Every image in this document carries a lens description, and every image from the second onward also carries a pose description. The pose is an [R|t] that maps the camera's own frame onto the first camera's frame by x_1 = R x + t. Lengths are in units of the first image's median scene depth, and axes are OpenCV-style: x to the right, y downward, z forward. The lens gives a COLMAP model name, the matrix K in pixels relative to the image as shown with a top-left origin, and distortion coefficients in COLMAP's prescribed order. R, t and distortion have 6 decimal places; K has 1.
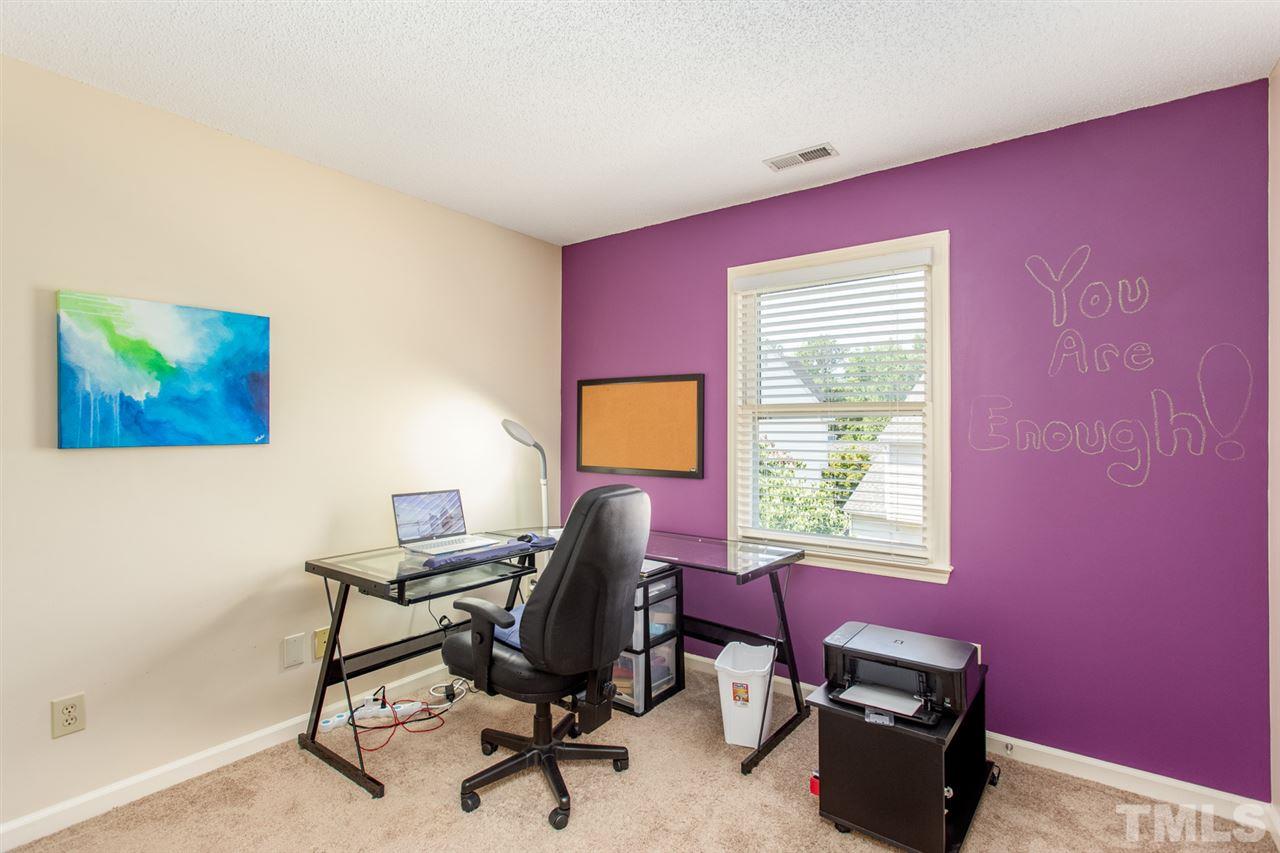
lens RADIAL K [[606.0, 0, 640.0], [0, 606.0, 426.5], [0, 0, 1]] dist [0.001849, 0.000110]
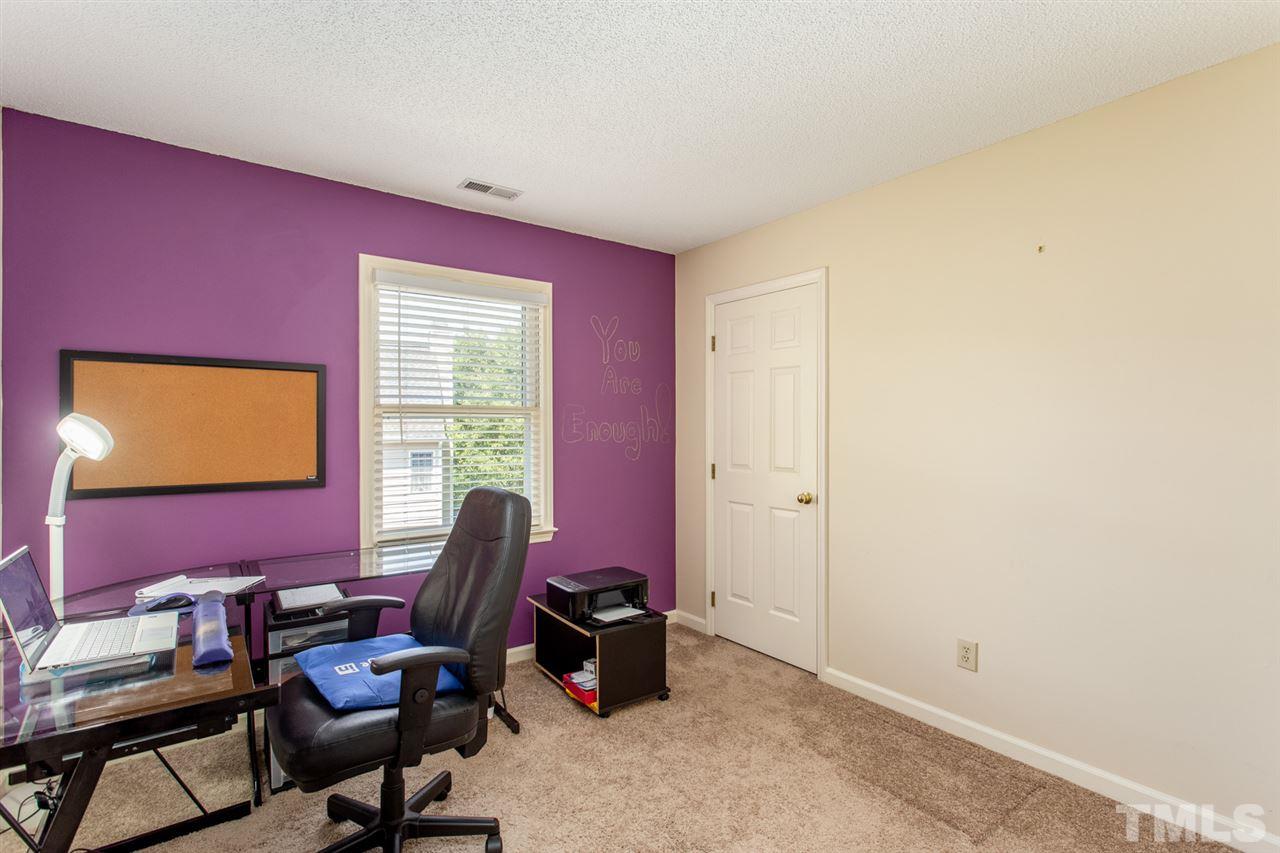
lens RADIAL K [[606.0, 0, 640.0], [0, 606.0, 426.5], [0, 0, 1]] dist [0.001849, 0.000110]
pose [[0.318095, 0.000573, 0.948059, -0.762806], [0.002878, 0.999995, -0.001571, 0.004262], [-0.948054, 0.003229, 0.318092, 0.384489]]
